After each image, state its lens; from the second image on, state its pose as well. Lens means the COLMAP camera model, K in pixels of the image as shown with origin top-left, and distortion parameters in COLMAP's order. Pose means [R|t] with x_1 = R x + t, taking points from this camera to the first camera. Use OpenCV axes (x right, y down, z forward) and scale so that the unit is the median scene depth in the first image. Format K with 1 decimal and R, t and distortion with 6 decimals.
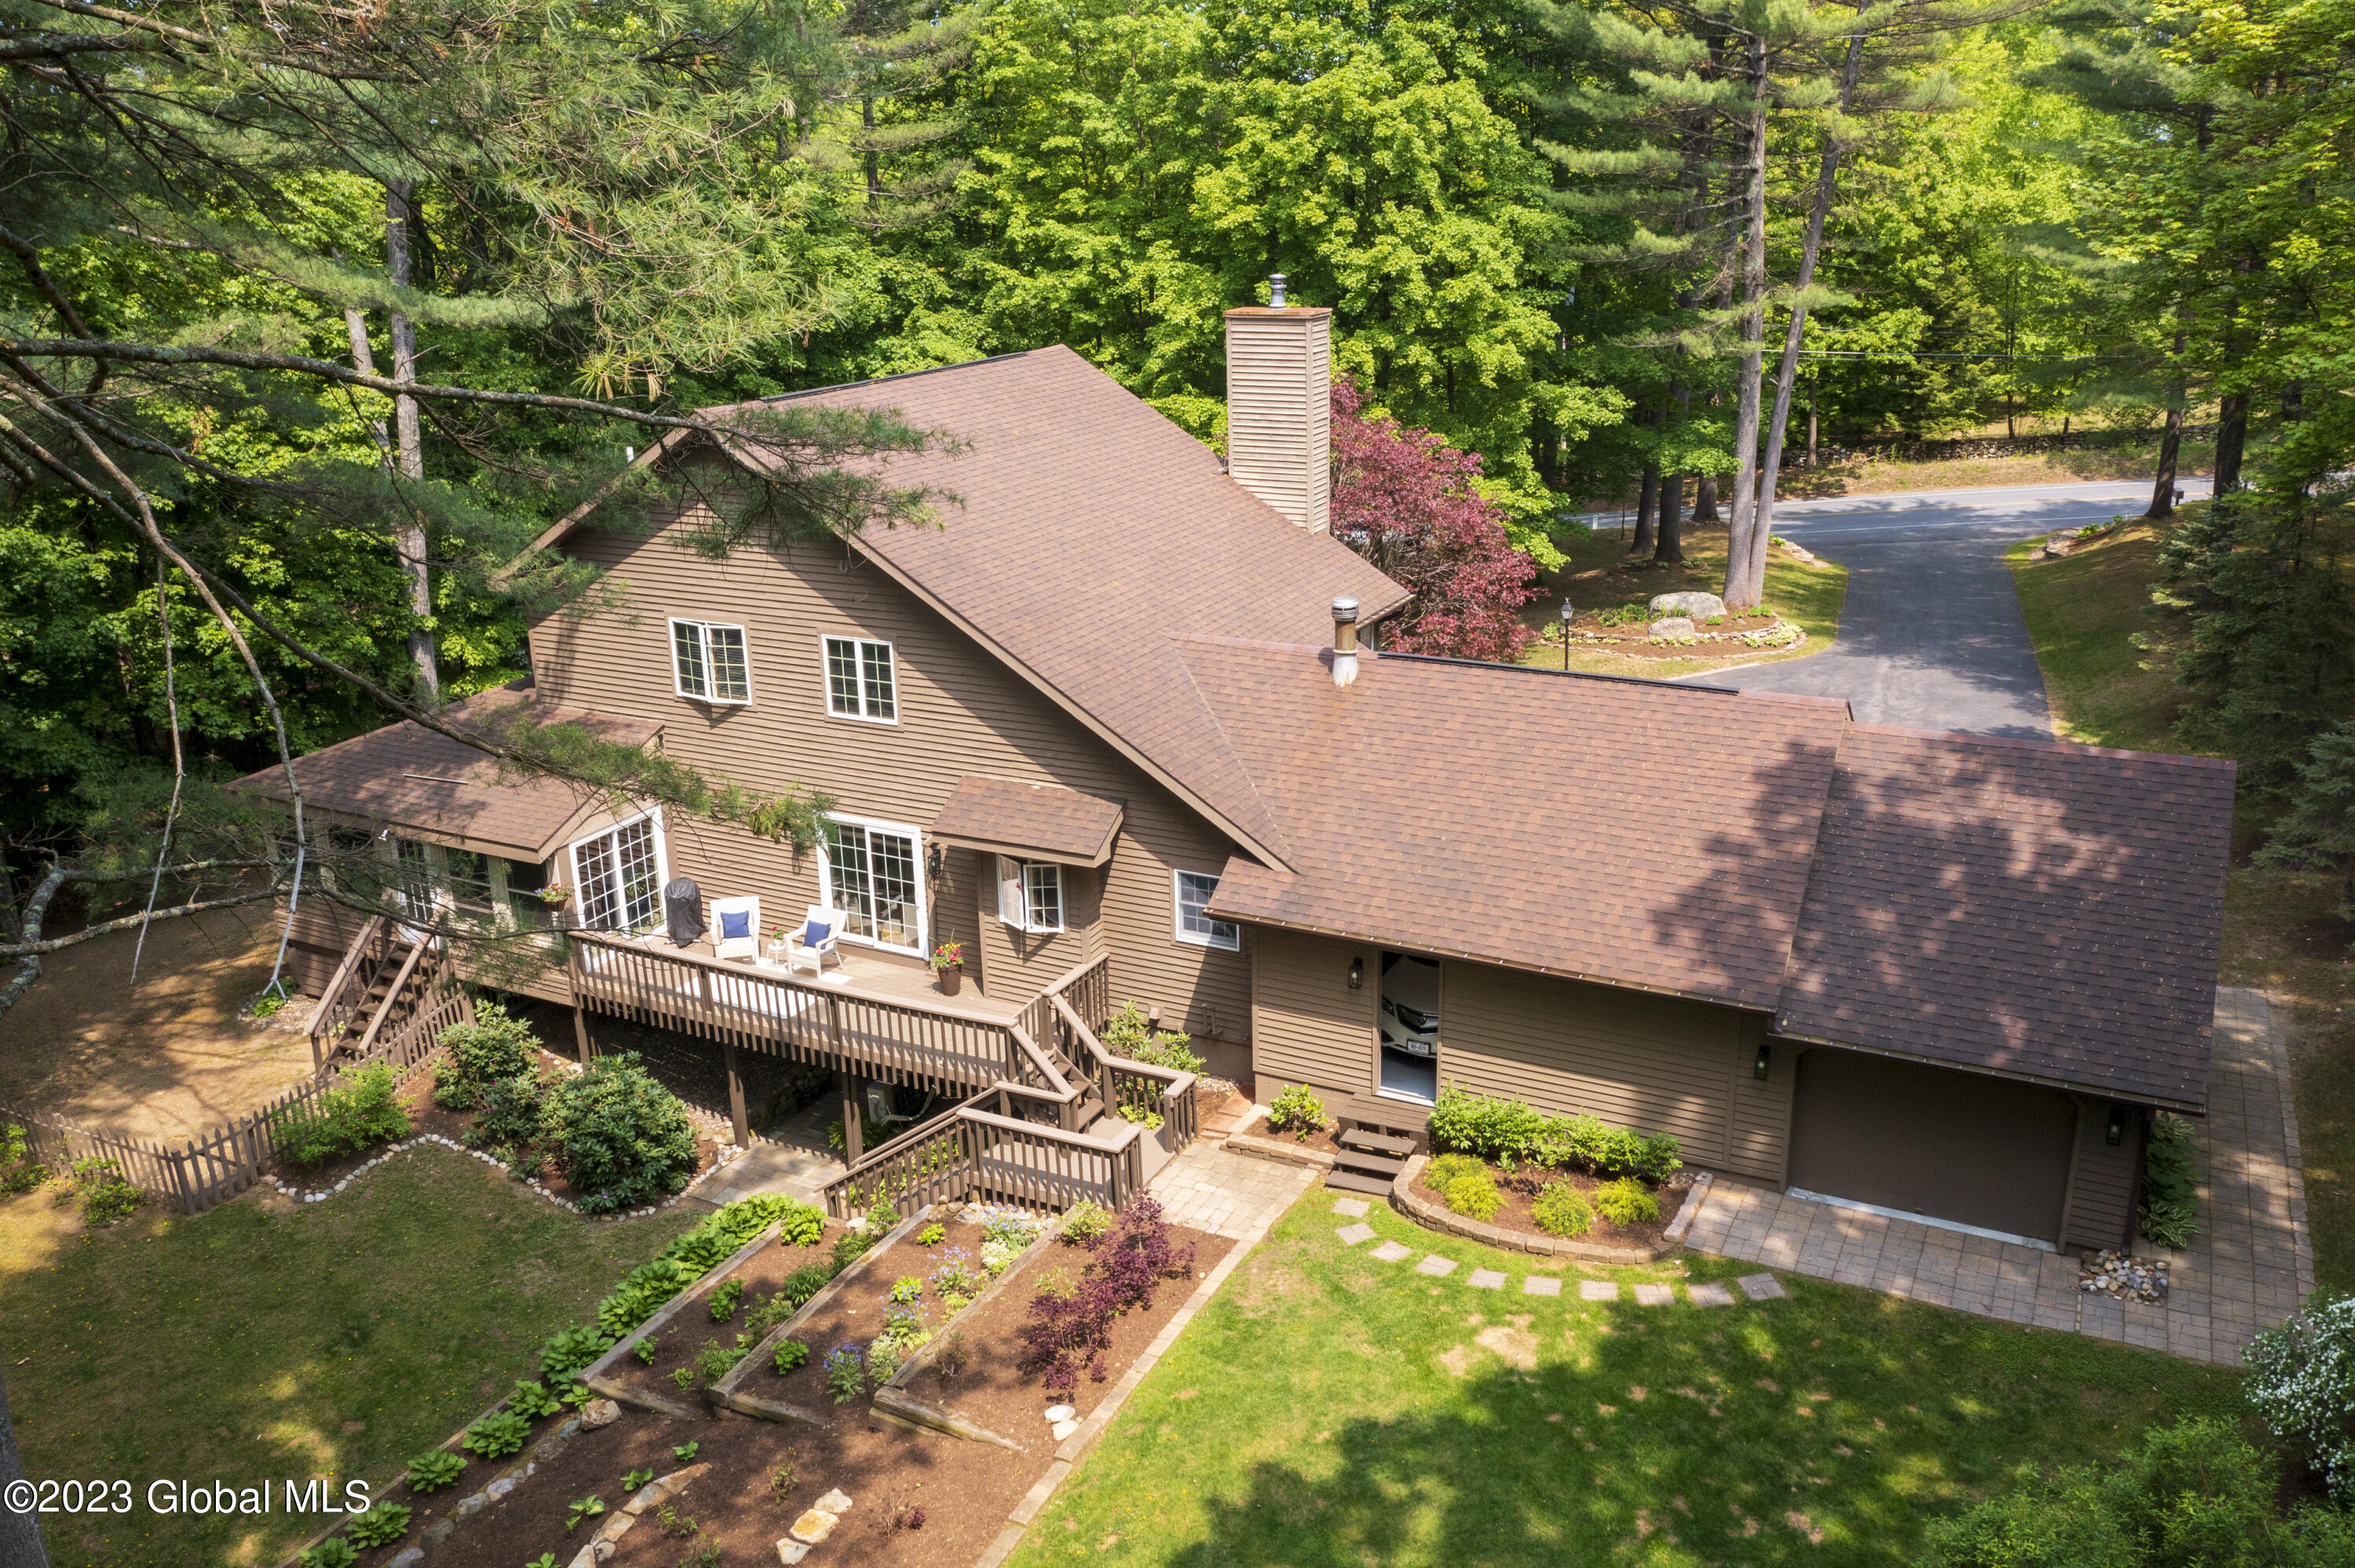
lens RADIAL K [[1849.6, 0, 1177.5], [0, 1849.6, 784.0], [0, 0, 1]] dist [-0.039477, 0.008923]
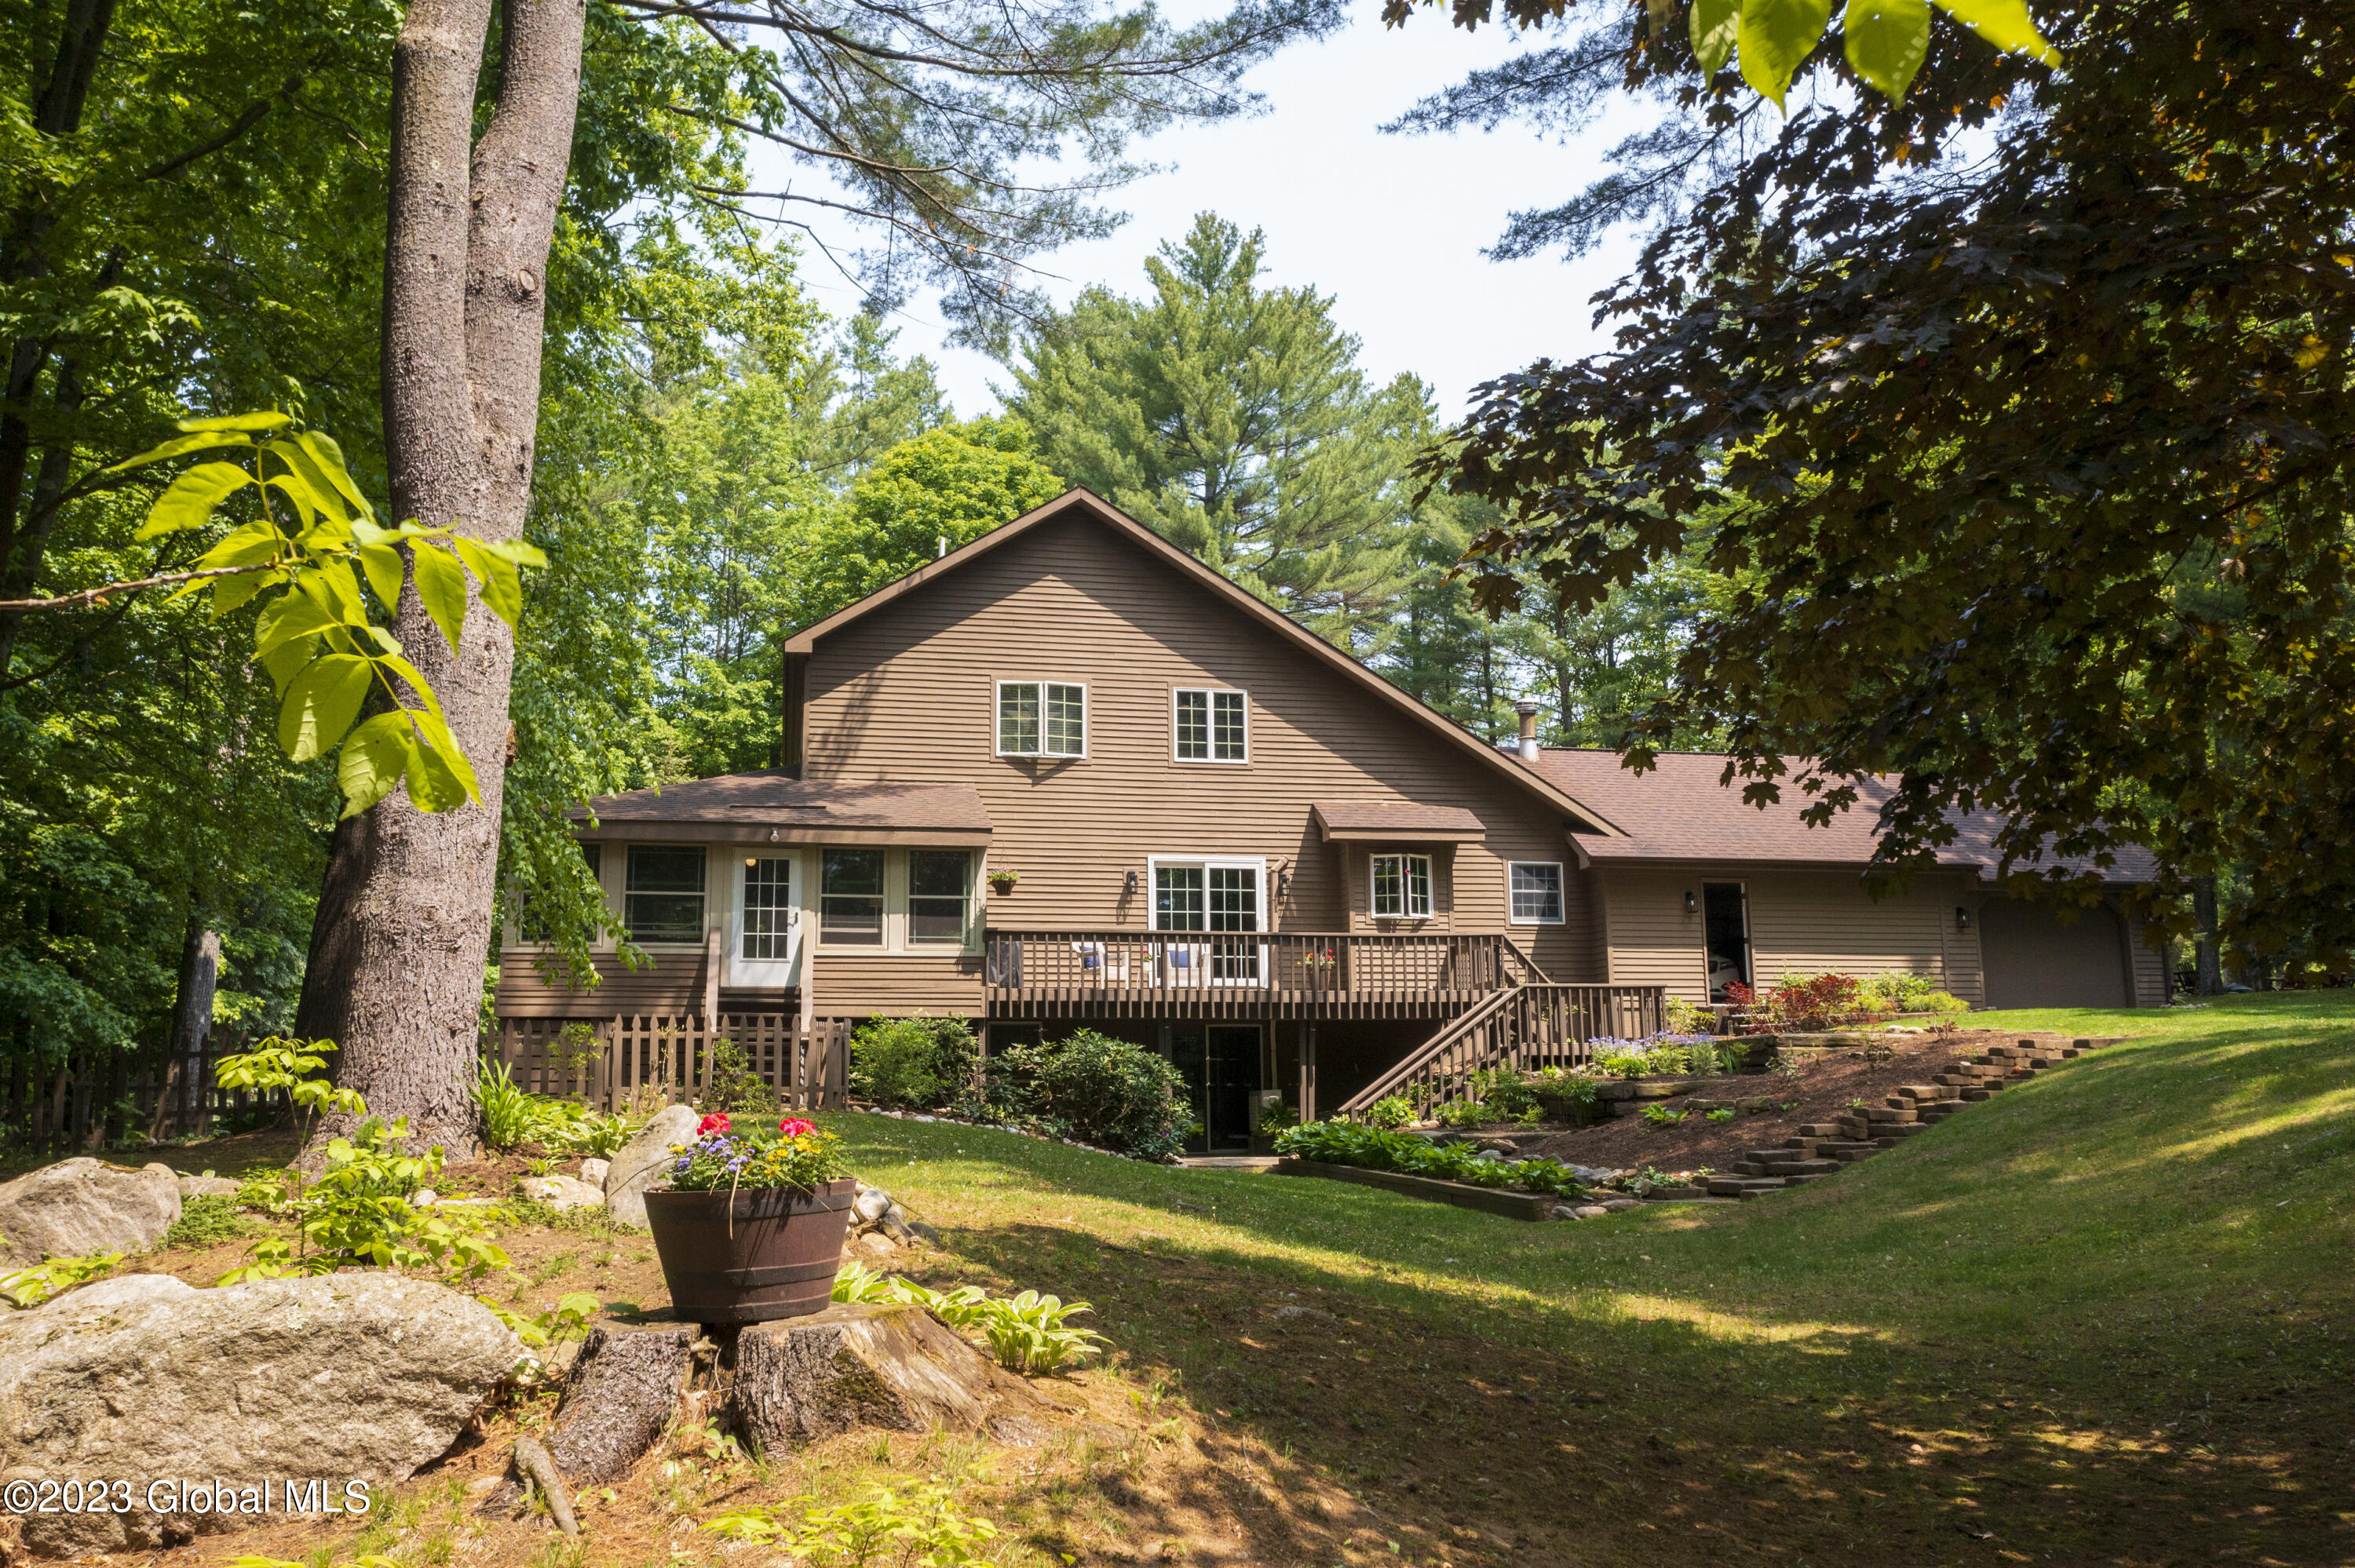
lens RADIAL K [[1849.2, 0, 1177.5], [0, 1849.2, 784.0], [0, 0, 1]] dist [-0.072541, -0.000313]
pose [[0.780053, 0.125029, 0.613094, -0.871926], [0.190910, 0.885555, -0.423491, 0.447216], [-0.595878, 0.447392, 0.666911, 0.274064]]
